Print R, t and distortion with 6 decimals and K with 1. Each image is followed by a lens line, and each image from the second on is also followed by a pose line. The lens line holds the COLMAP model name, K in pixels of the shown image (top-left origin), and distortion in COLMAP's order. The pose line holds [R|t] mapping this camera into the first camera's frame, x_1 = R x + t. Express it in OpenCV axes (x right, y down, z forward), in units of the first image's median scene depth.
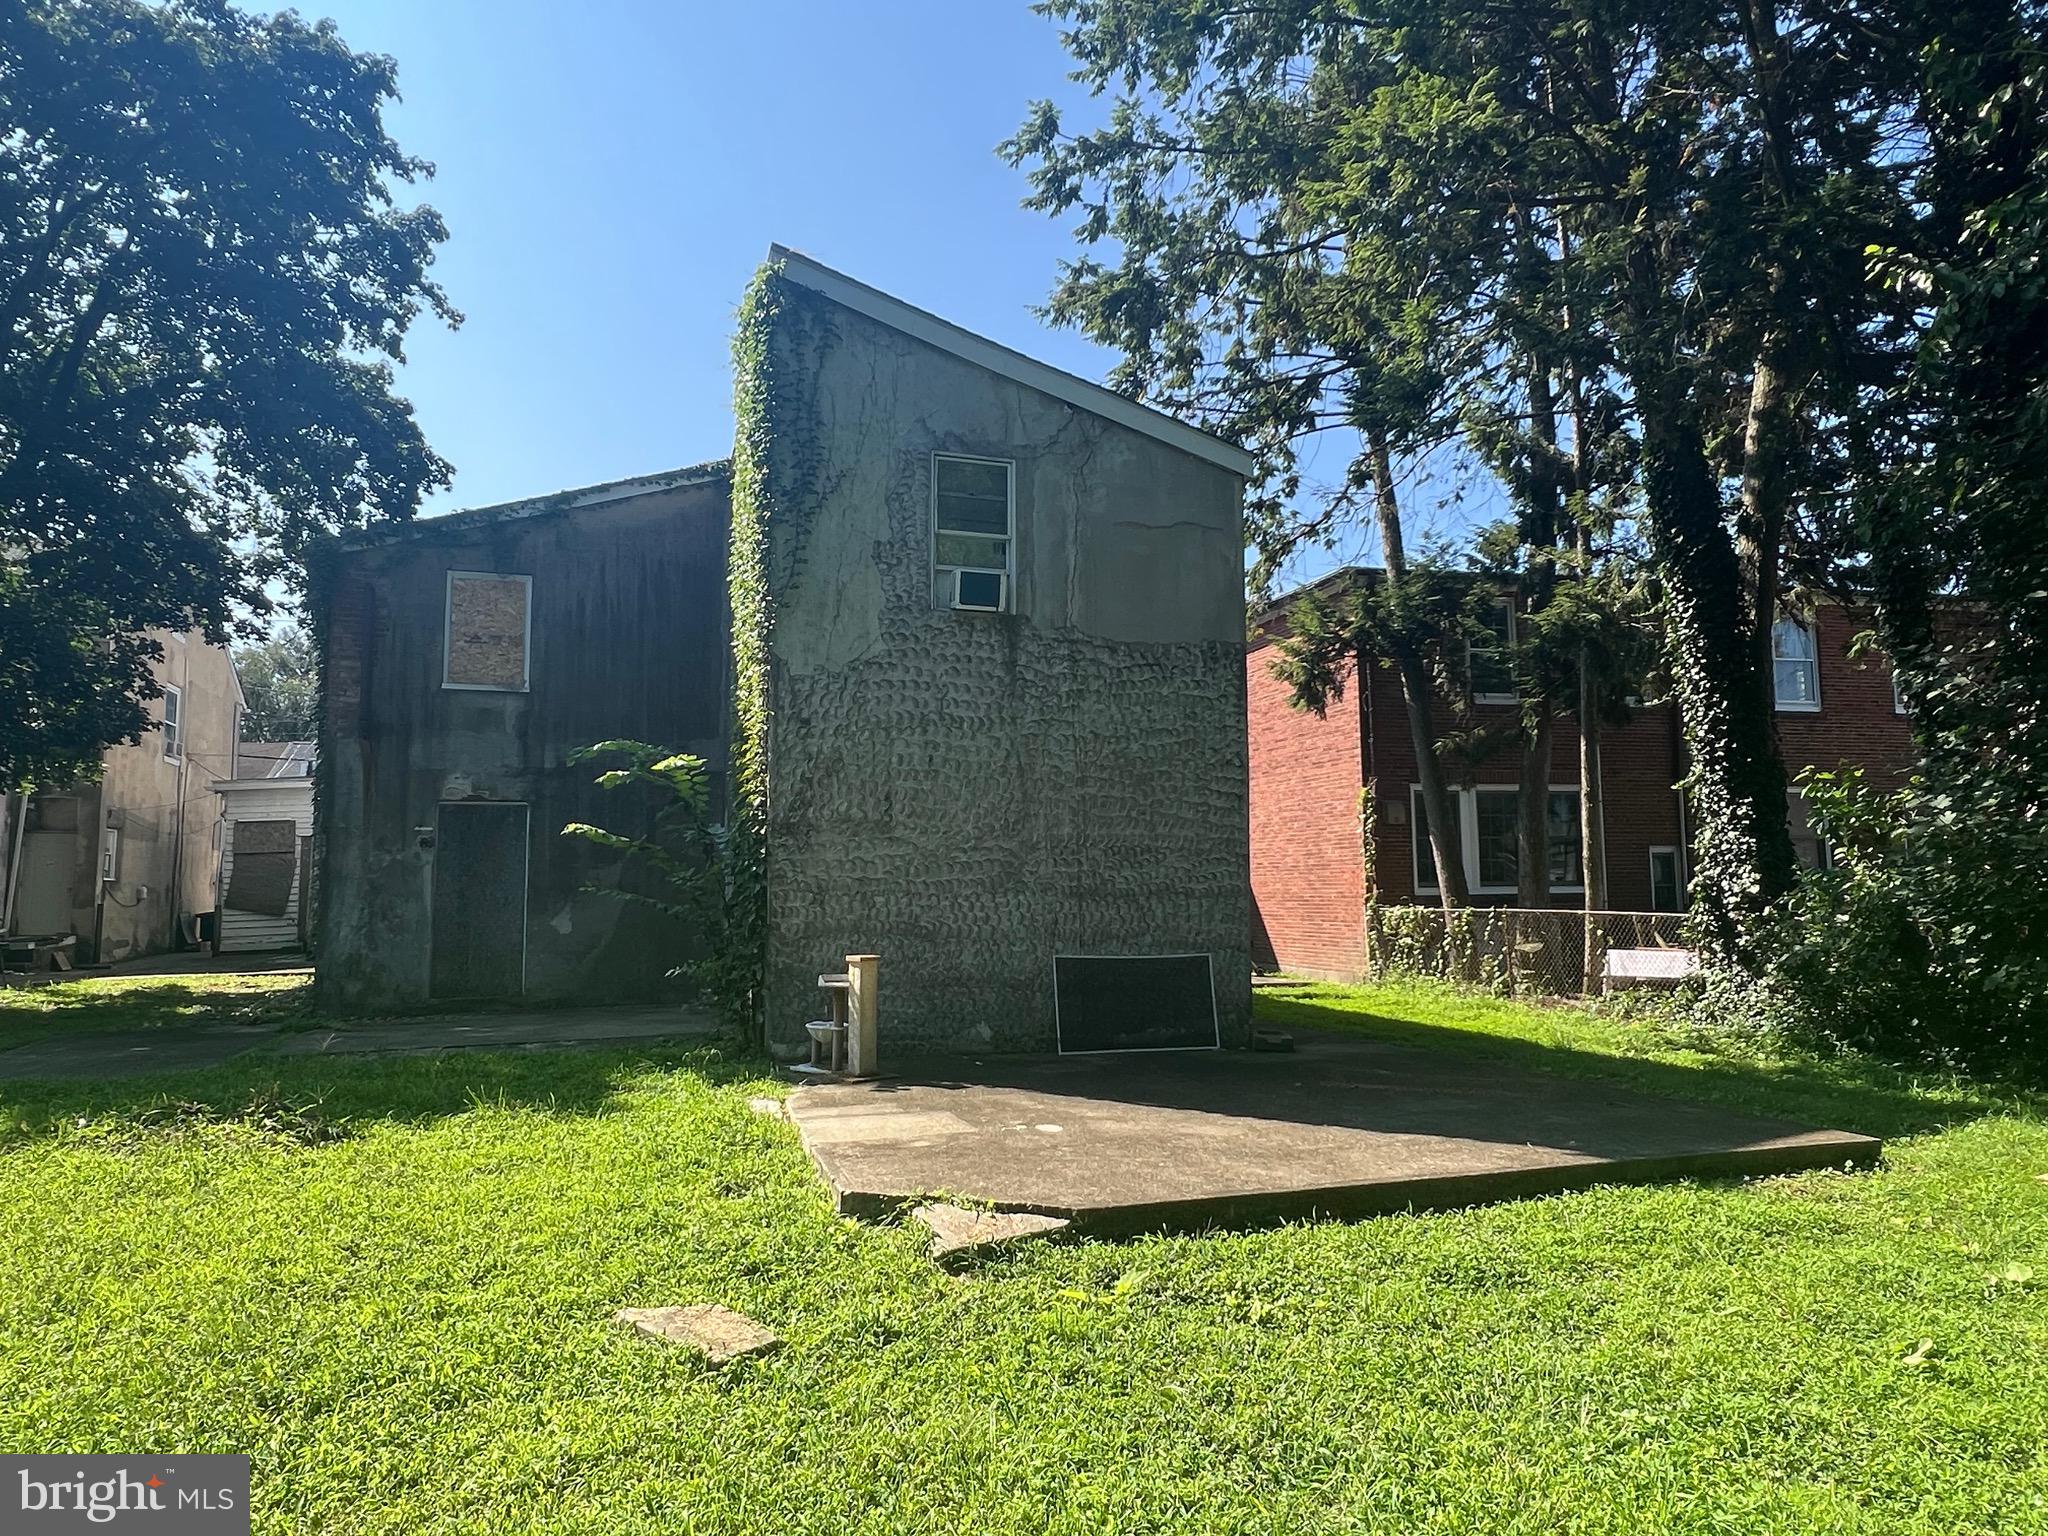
lens RADIAL K [[1277.1, 0, 1024.0], [0, 1277.1, 768.0], [0, 0, 1]] dist [-0.002742, 0.000109]
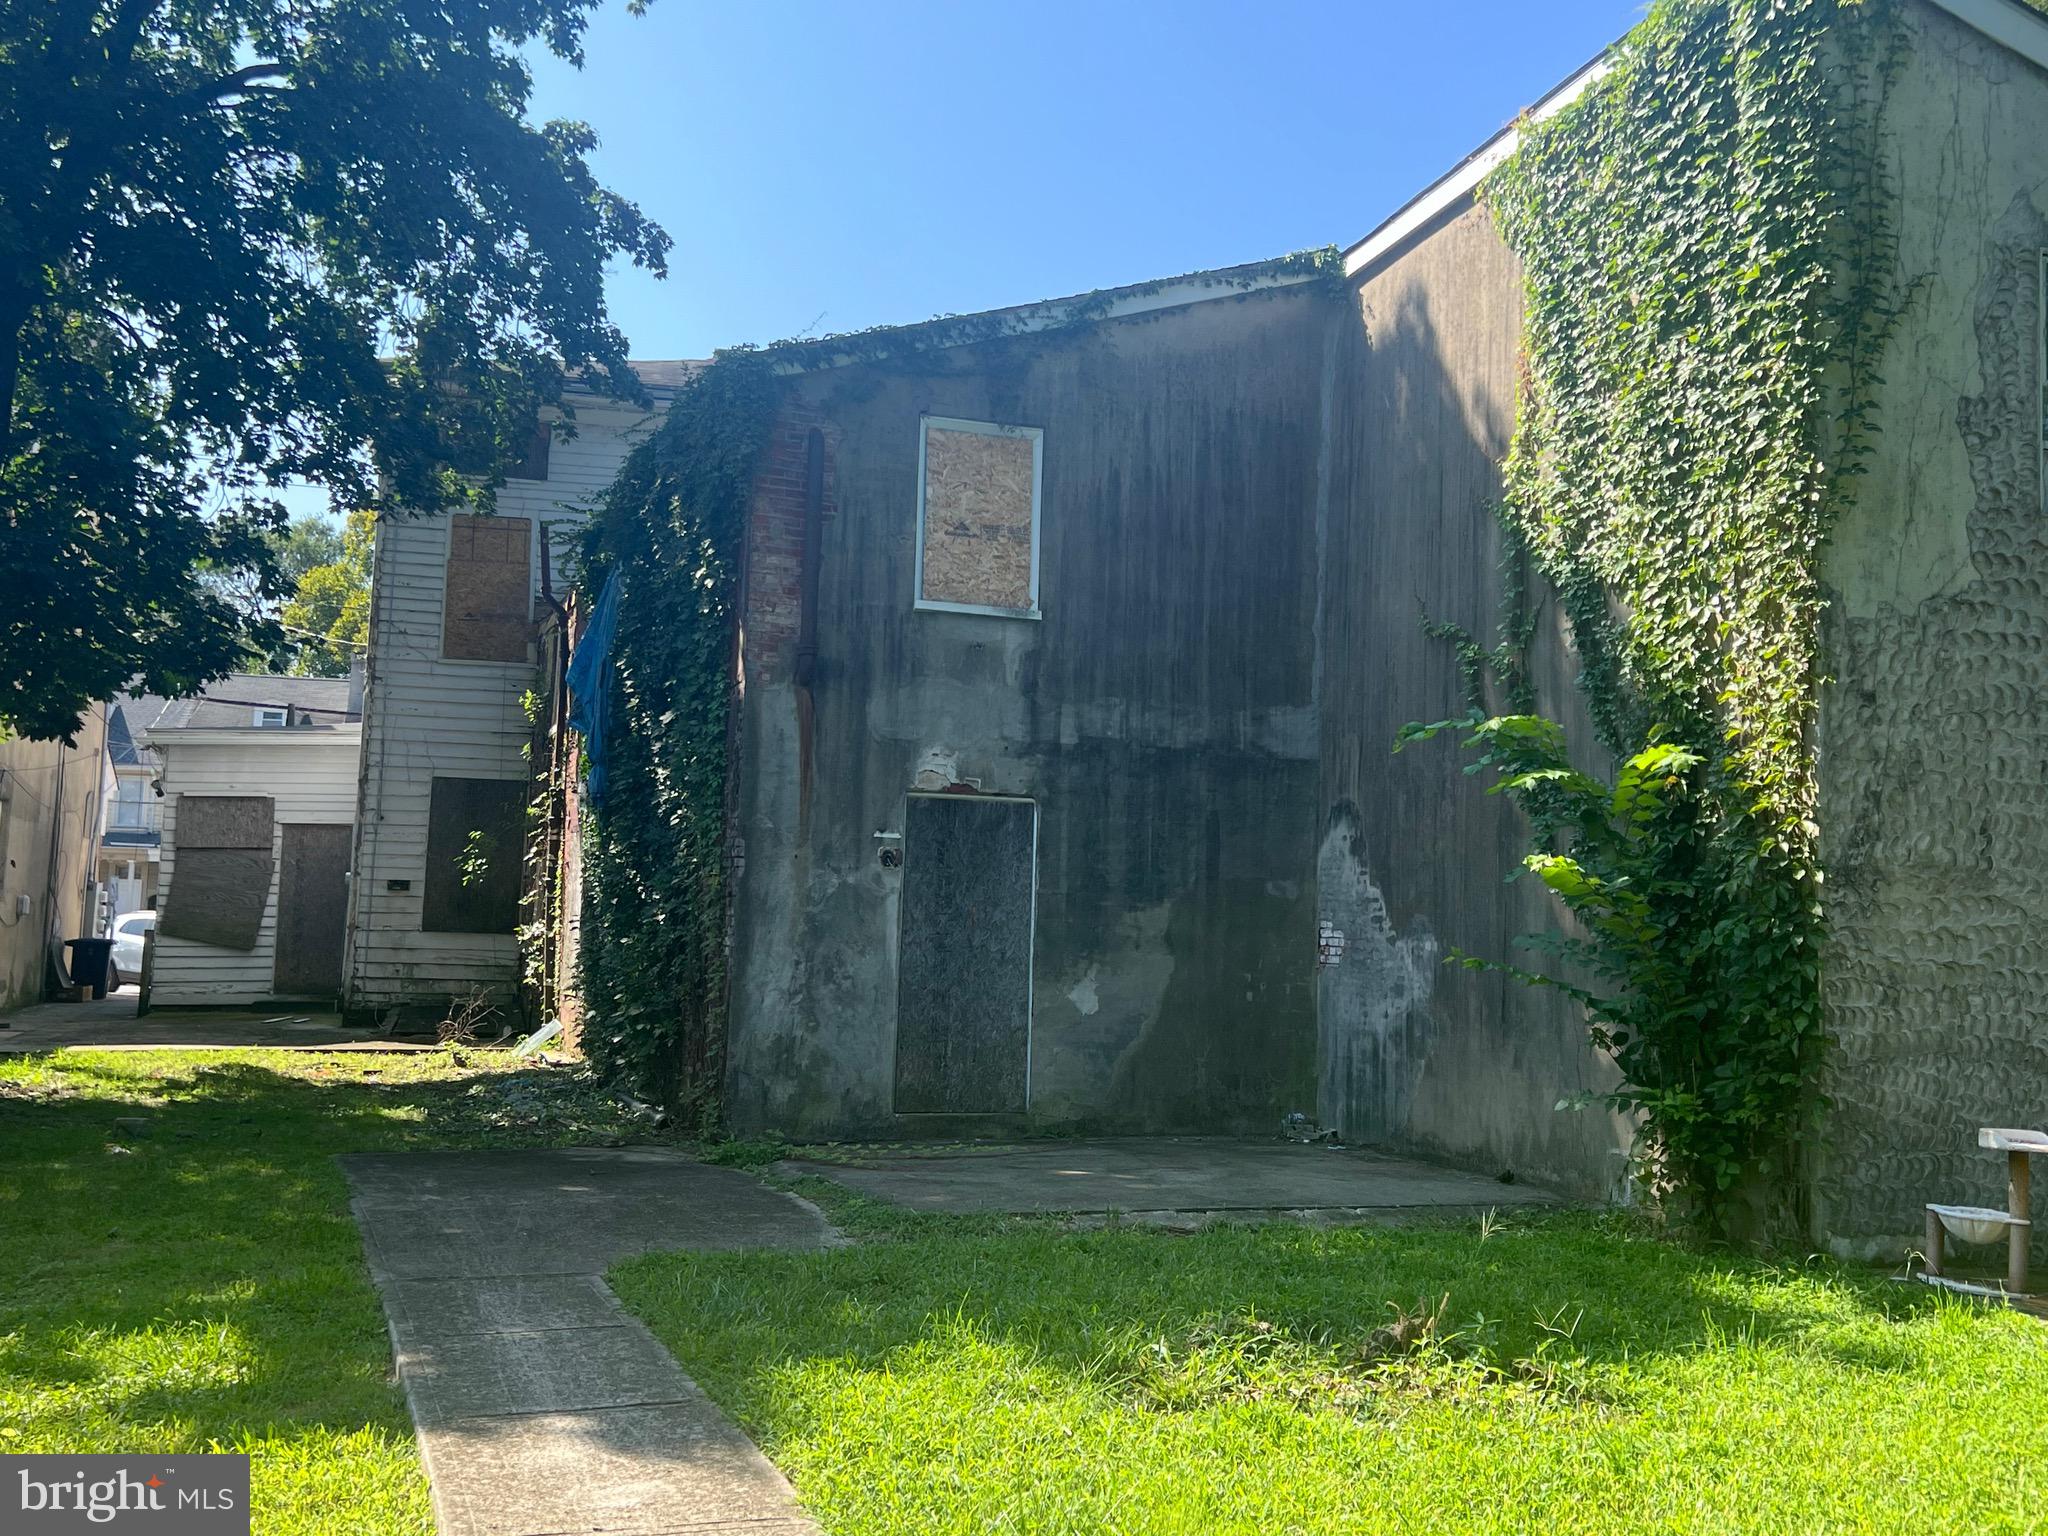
lens RADIAL K [[2002.0, 0, 1024.3], [0, 2002.0, 773.6], [0, 0, 1]] dist [0.140126, -0.245577]
pose [[0.999136, 0.041456, -0.003072, -0.403975], [-0.041410, 0.999046, 0.013833, 0.001845], [0.003642, -0.013694, 0.999900, 0.035461]]
